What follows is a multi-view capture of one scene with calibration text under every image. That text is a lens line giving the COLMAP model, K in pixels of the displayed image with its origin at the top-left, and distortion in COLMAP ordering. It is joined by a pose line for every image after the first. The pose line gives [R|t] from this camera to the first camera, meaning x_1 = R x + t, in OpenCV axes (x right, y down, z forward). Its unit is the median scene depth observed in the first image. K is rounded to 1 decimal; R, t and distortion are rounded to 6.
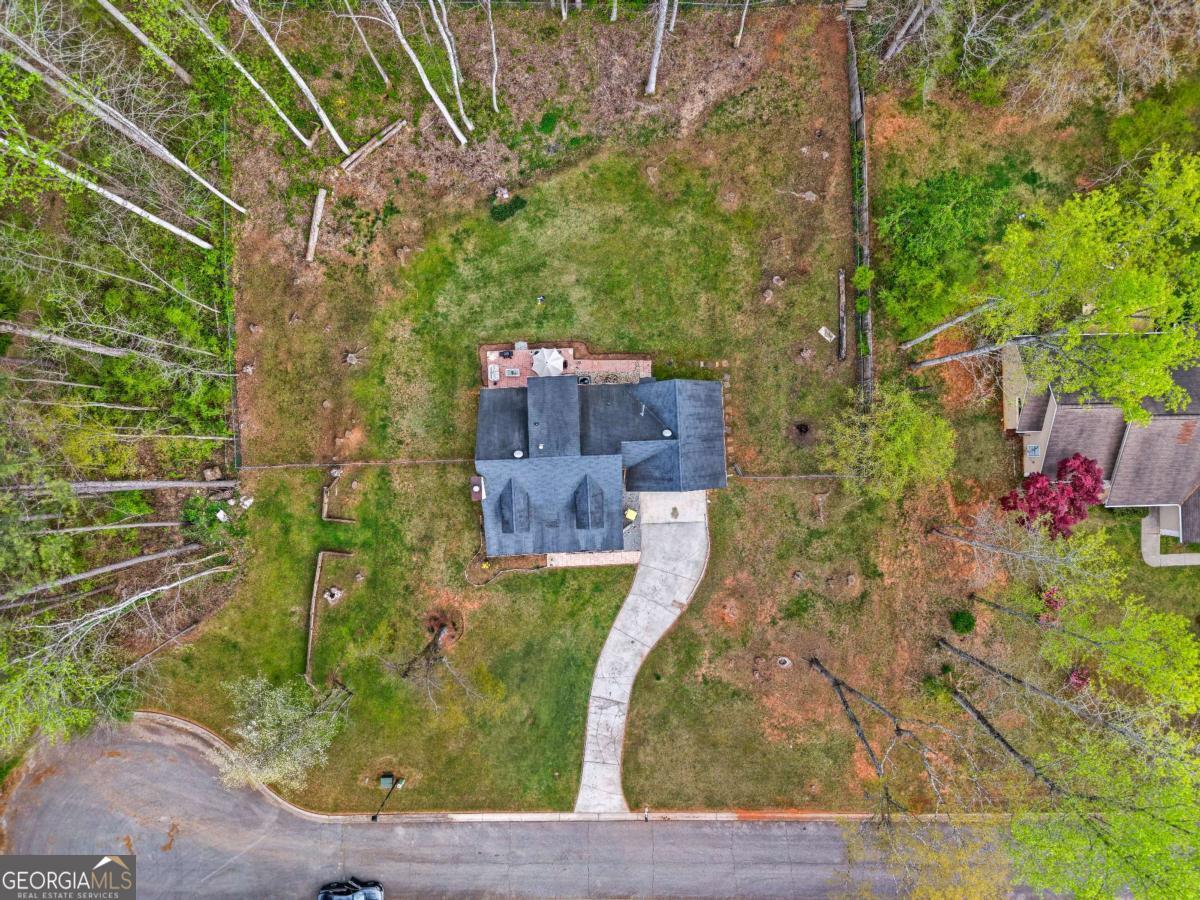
lens RADIAL K [[808.3, 0, 597.7], [0, 808.3, 449.9], [0, 0, 1]] dist [0.035234, -0.034345]
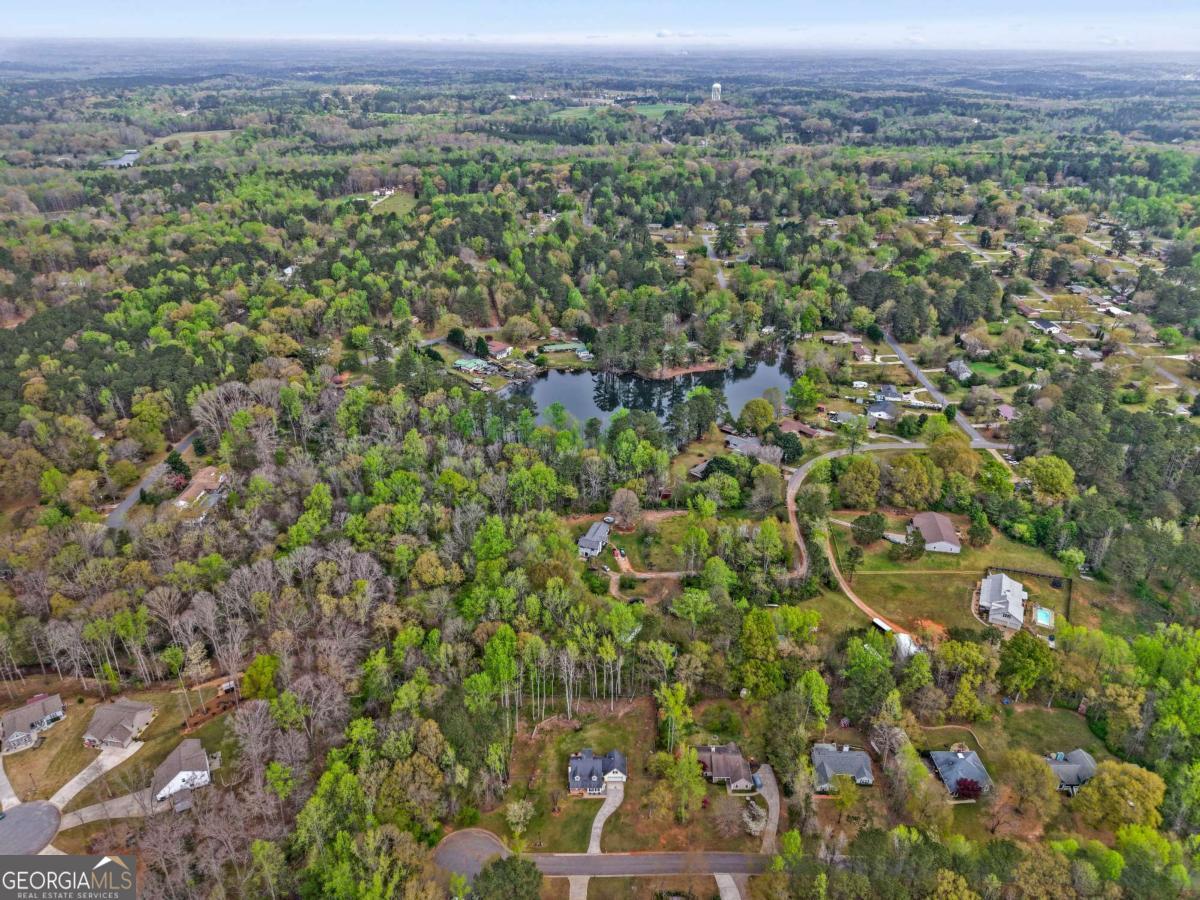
lens RADIAL K [[808.3, 0, 602.2], [0, 808.3, 449.9], [0, 0, 1]] dist [0.035234, -0.034345]
pose [[0.997001, 0.011347, 0.076549, -0.298307], [-0.019287, 0.994412, 0.103793, -1.998434], [-0.074944, -0.104958, 0.991649, -2.820362]]
